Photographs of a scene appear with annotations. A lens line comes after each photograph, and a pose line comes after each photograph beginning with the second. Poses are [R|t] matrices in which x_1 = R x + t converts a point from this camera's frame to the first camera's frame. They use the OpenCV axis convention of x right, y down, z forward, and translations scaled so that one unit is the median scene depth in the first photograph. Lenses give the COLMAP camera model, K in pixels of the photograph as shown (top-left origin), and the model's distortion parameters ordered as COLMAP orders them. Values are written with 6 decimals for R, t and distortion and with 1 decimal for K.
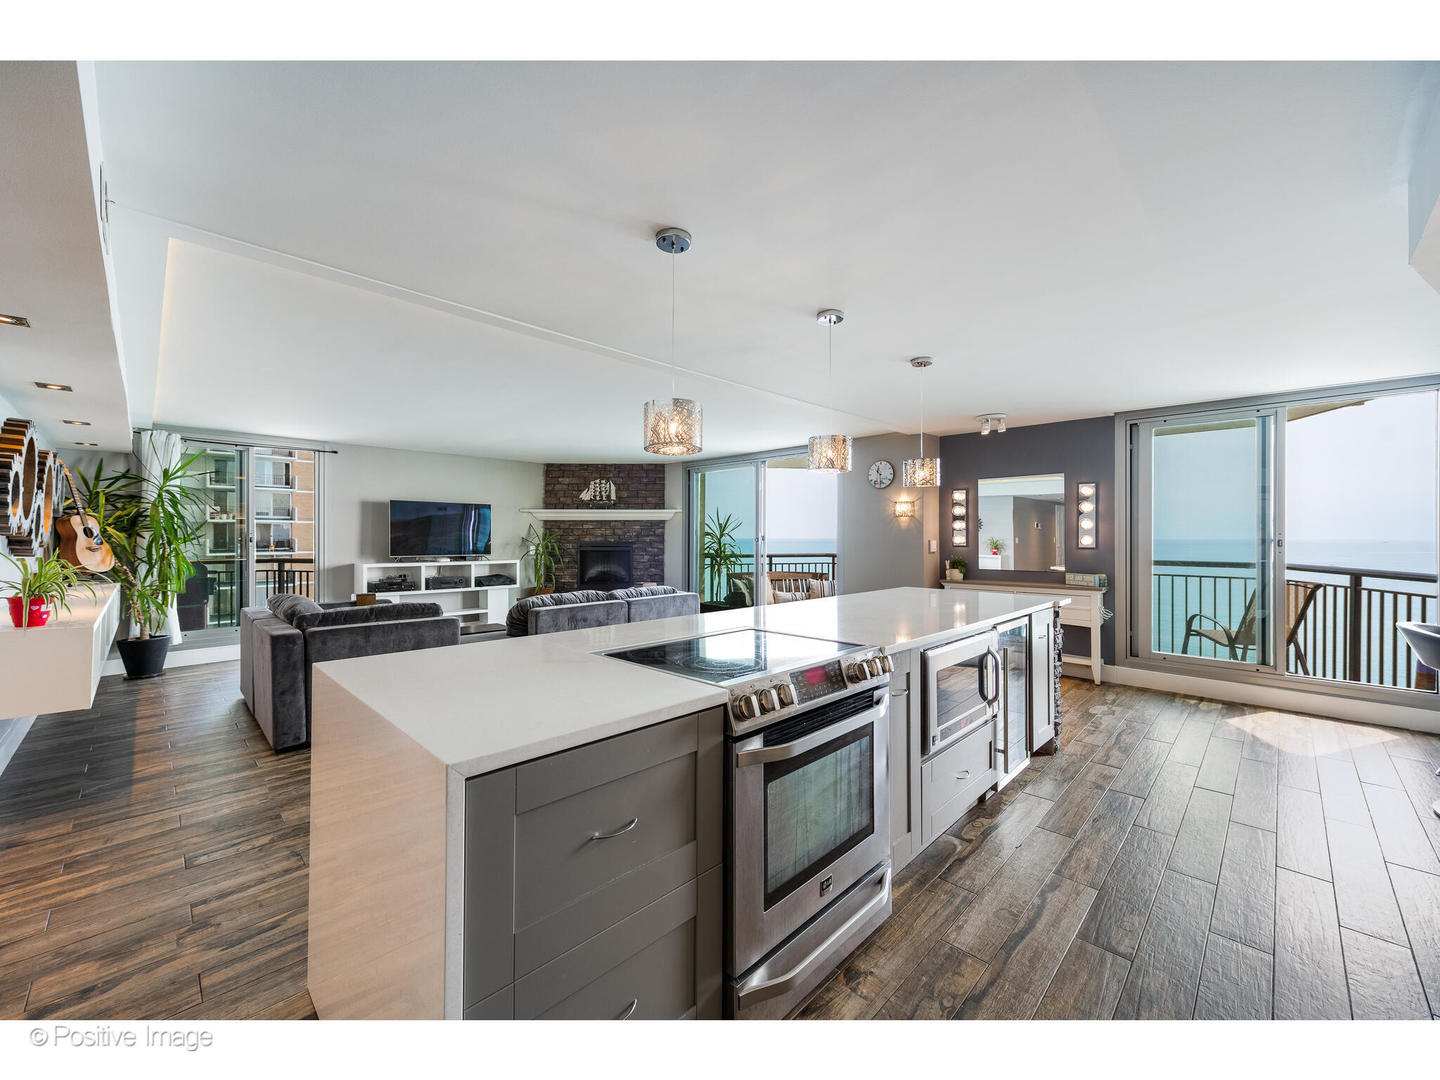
lens RADIAL K [[570.5, 0, 720.0], [0, 570.5, 540.0], [0, 0, 1]] dist [0.010798, -0.000315]
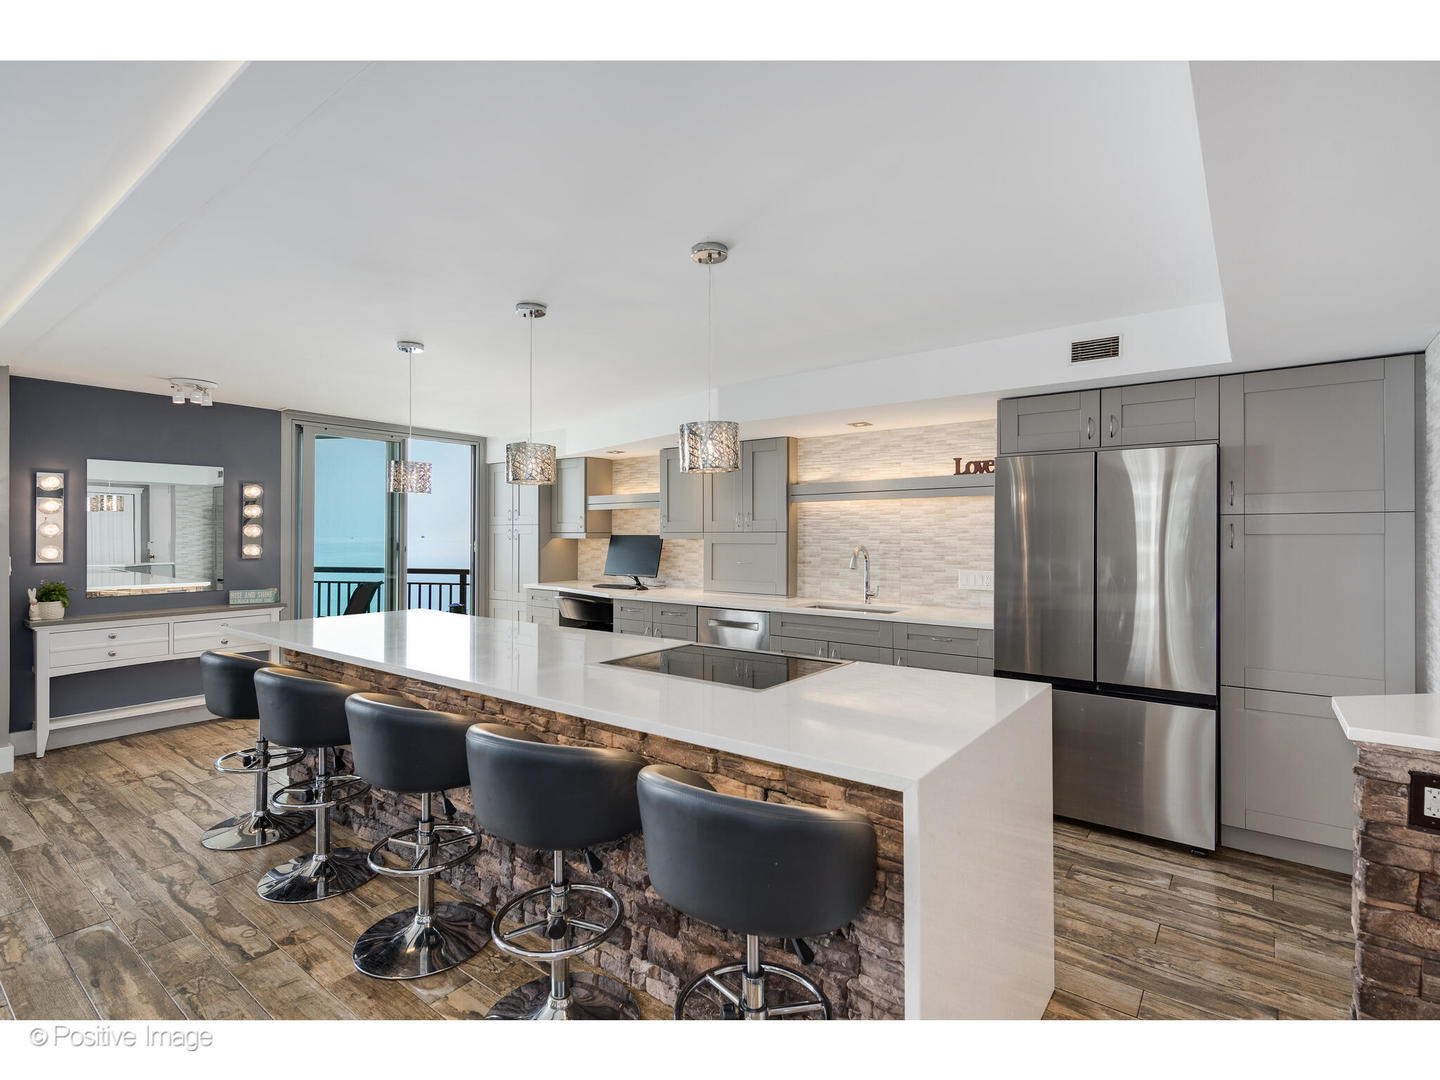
lens RADIAL K [[696.3, 0, 716.6], [0, 696.3, 533.2], [0, 0, 1]] dist [0.000811, -0.000042]
pose [[-0.136977, -0.006383, 0.990554, -0.391409], [-0.006274, 0.999965, 0.005576, -0.028636], [-0.990554, -0.005451, -0.137012, 0.378901]]
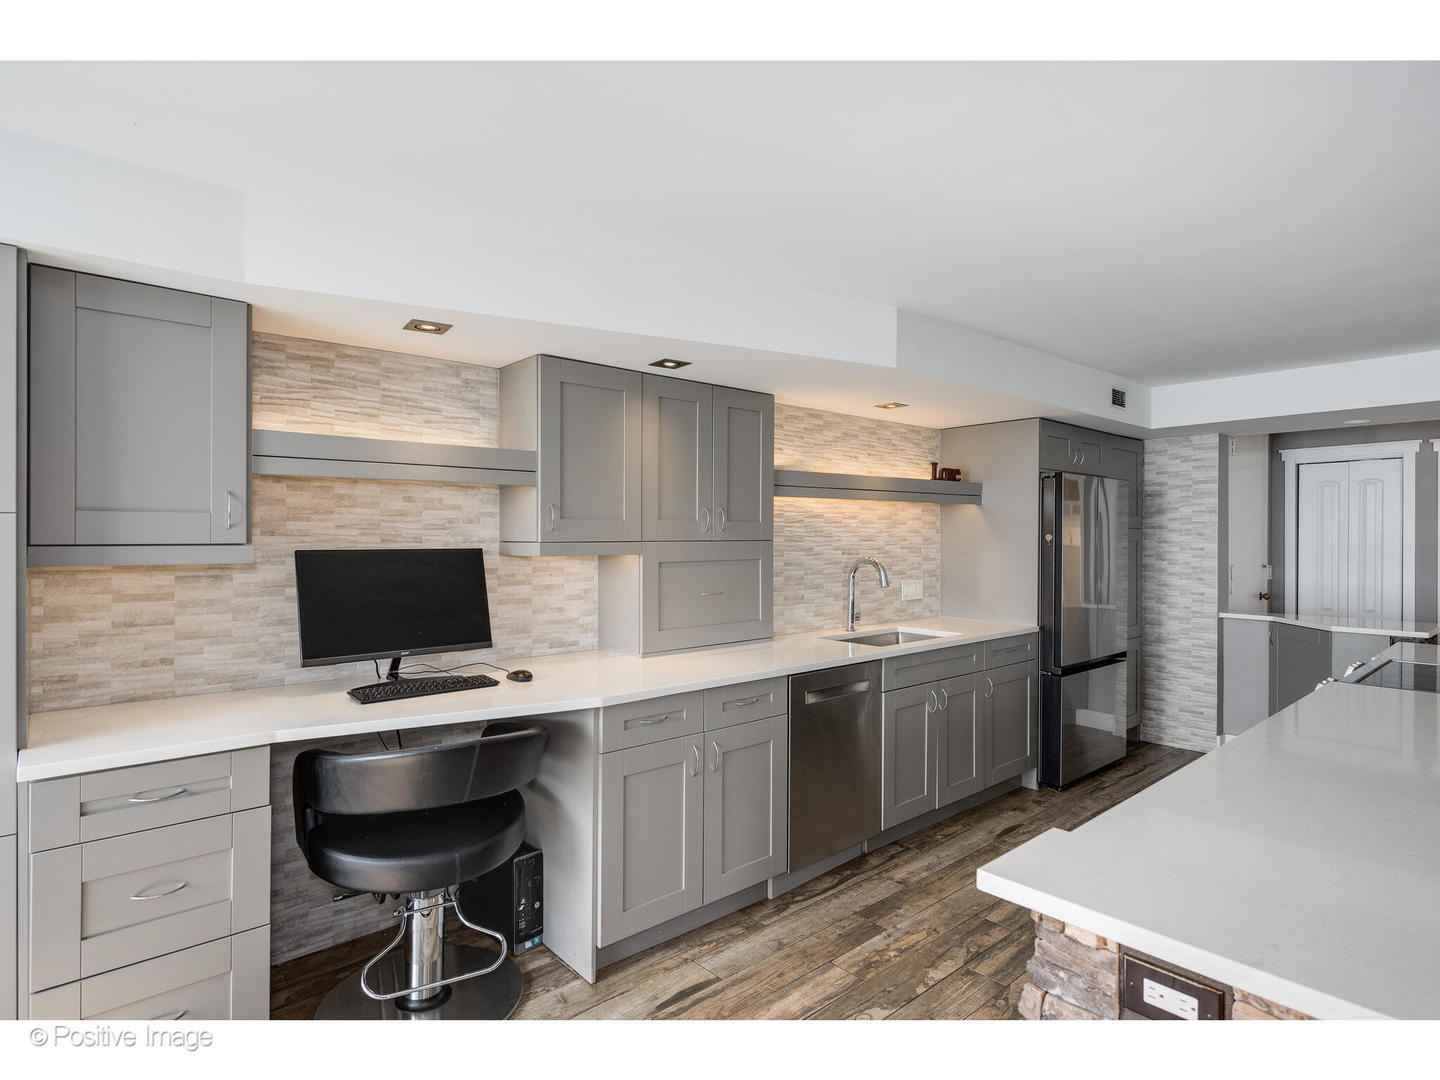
lens RADIAL K [[760.9, 0, 713.9], [0, 760.9, 538.0], [0, 0, 1]] dist [0.008056, 0.000121]
pose [[-0.998570, -0.005891, 0.053143, 0.413815], [-0.006143, 0.999971, -0.004571, -0.024969], [-0.053114, -0.004891, -0.998576, 0.770219]]
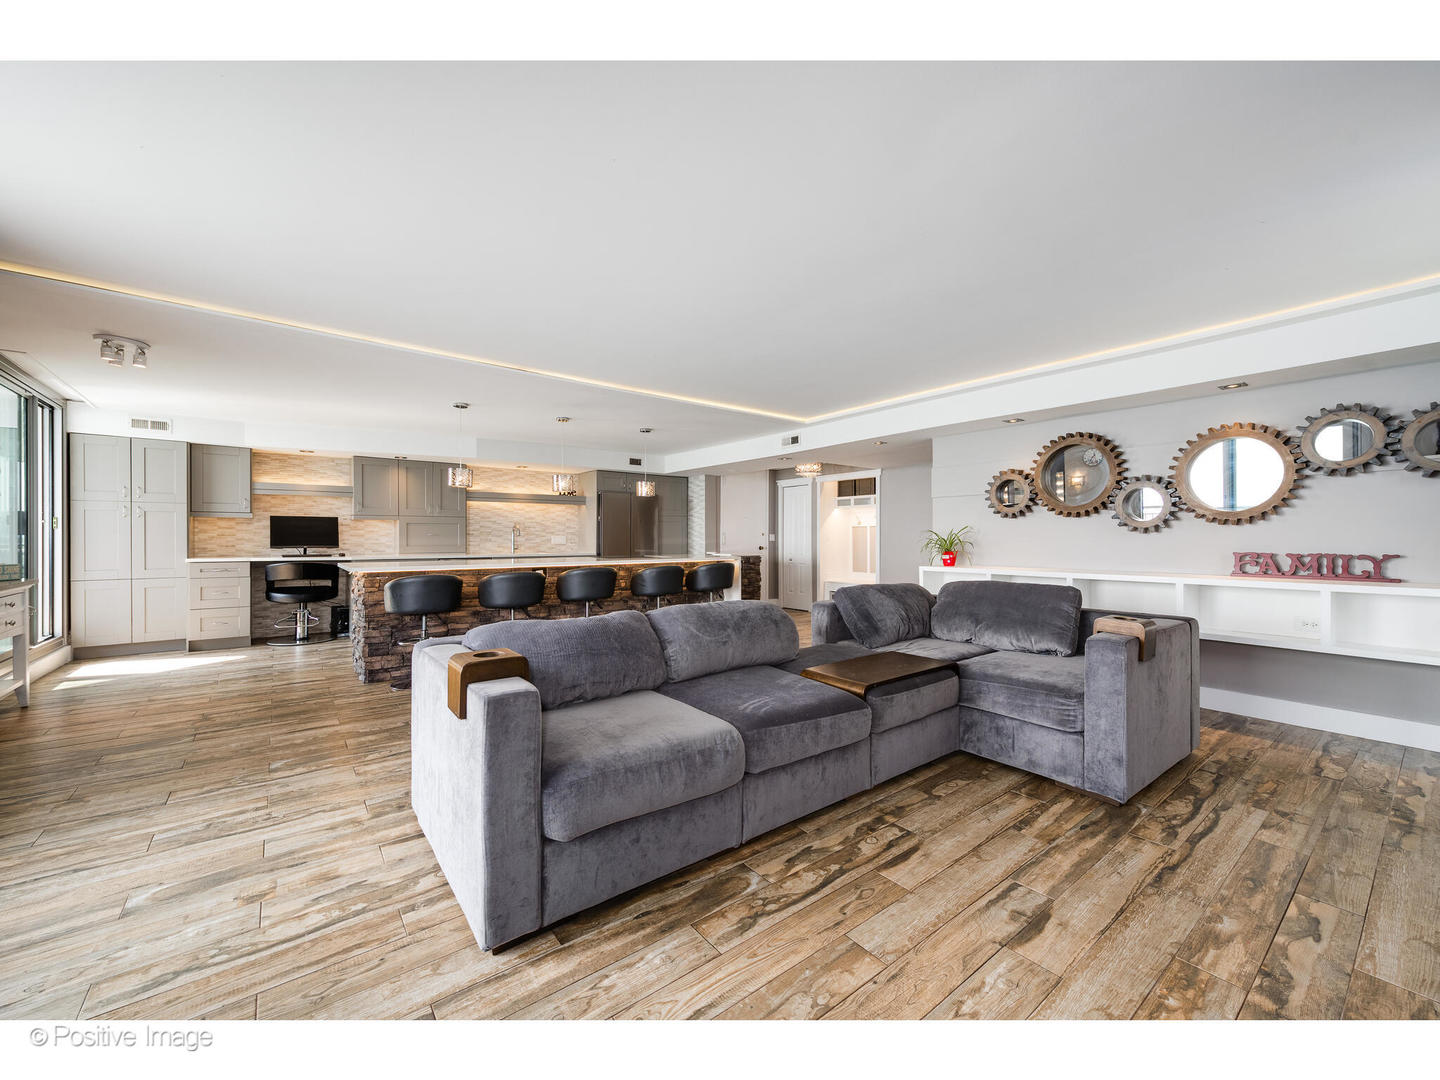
lens RADIAL K [[570.5, 0, 720.0], [0, 570.5, 540.0], [0, 0, 1]] dist [0.010798, -0.000315]
pose [[-0.993767, -0.010098, 0.111017, -0.266750], [-0.010014, 0.999949, 0.001311, 0.015000], [-0.111024, 0.000191, -0.993818, 1.324396]]
